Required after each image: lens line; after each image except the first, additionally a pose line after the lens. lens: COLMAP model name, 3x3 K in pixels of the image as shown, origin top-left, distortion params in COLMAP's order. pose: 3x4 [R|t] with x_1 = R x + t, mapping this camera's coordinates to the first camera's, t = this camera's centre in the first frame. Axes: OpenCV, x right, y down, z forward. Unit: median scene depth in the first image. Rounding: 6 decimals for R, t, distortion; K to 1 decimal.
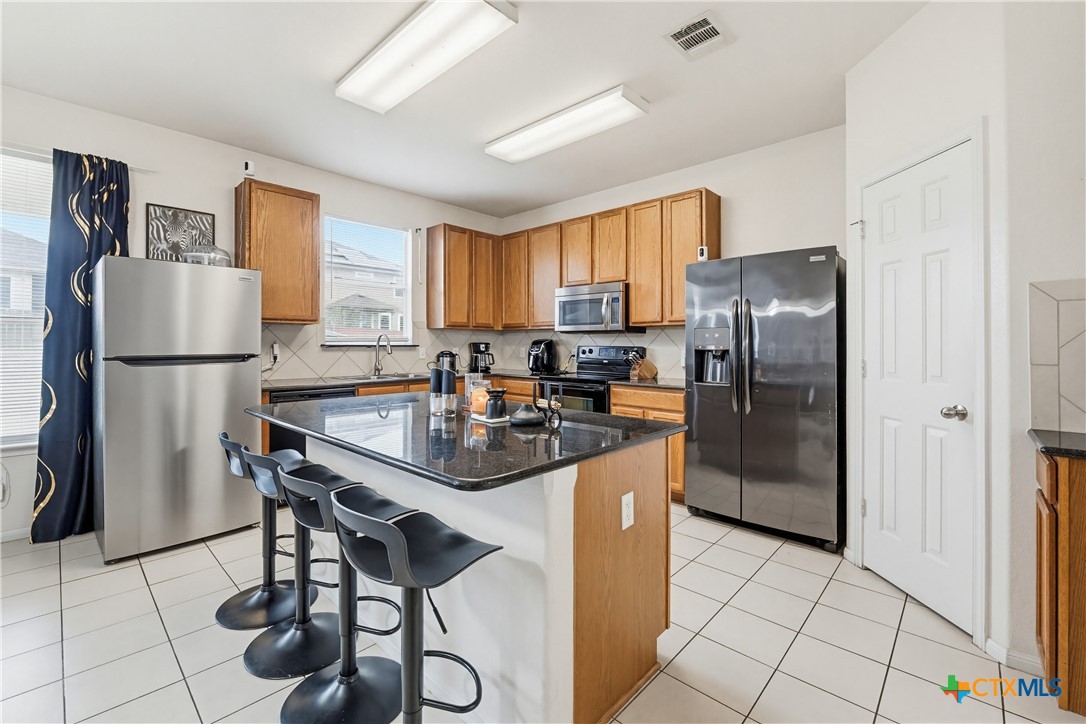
lens RADIAL K [[461.0, 0, 552.0], [0, 461.0, 345.3], [0, 0, 1]] dist [-0.004862, -0.001805]
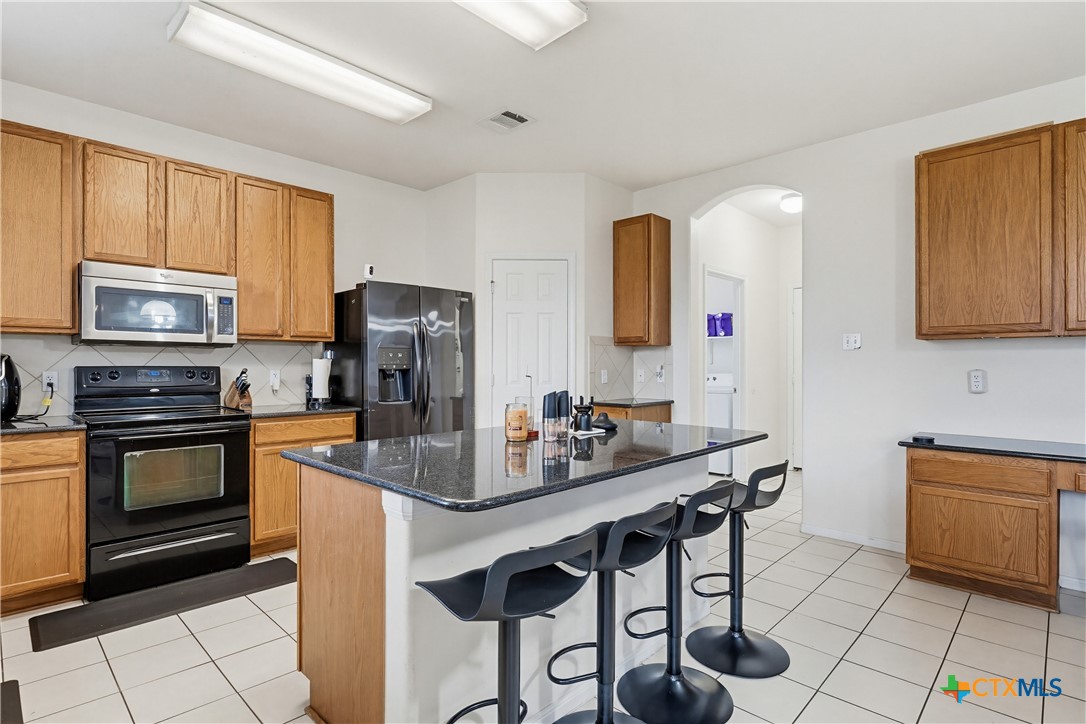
lens RADIAL K [[545.1, 0, 523.9], [0, 545.1, 363.4], [0, 0, 1]] dist [-0.003683, -0.001878]
pose [[0.036243, -0.005971, 0.999325, -0.670902], [0.003092, 0.999978, 0.005863, -0.006182], [-0.999338, 0.002878, 0.036261, 0.509849]]
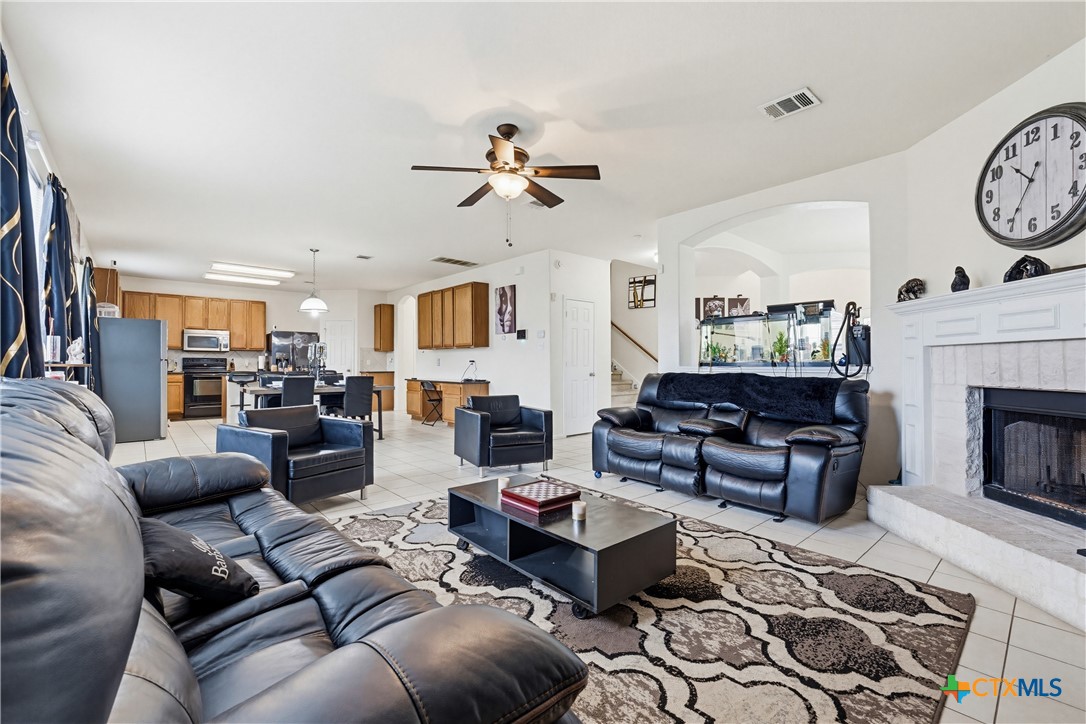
lens RADIAL K [[461.0, 0, 537.2], [0, 461.0, 358.9], [0, 0, 1]] dist [-0.004862, -0.001805]
pose [[0.101193, 0.005897, 0.994849, -2.056624], [0.004073, 0.999972, -0.006342, 0.028369], [-0.994859, 0.004694, 0.101166, -0.846440]]
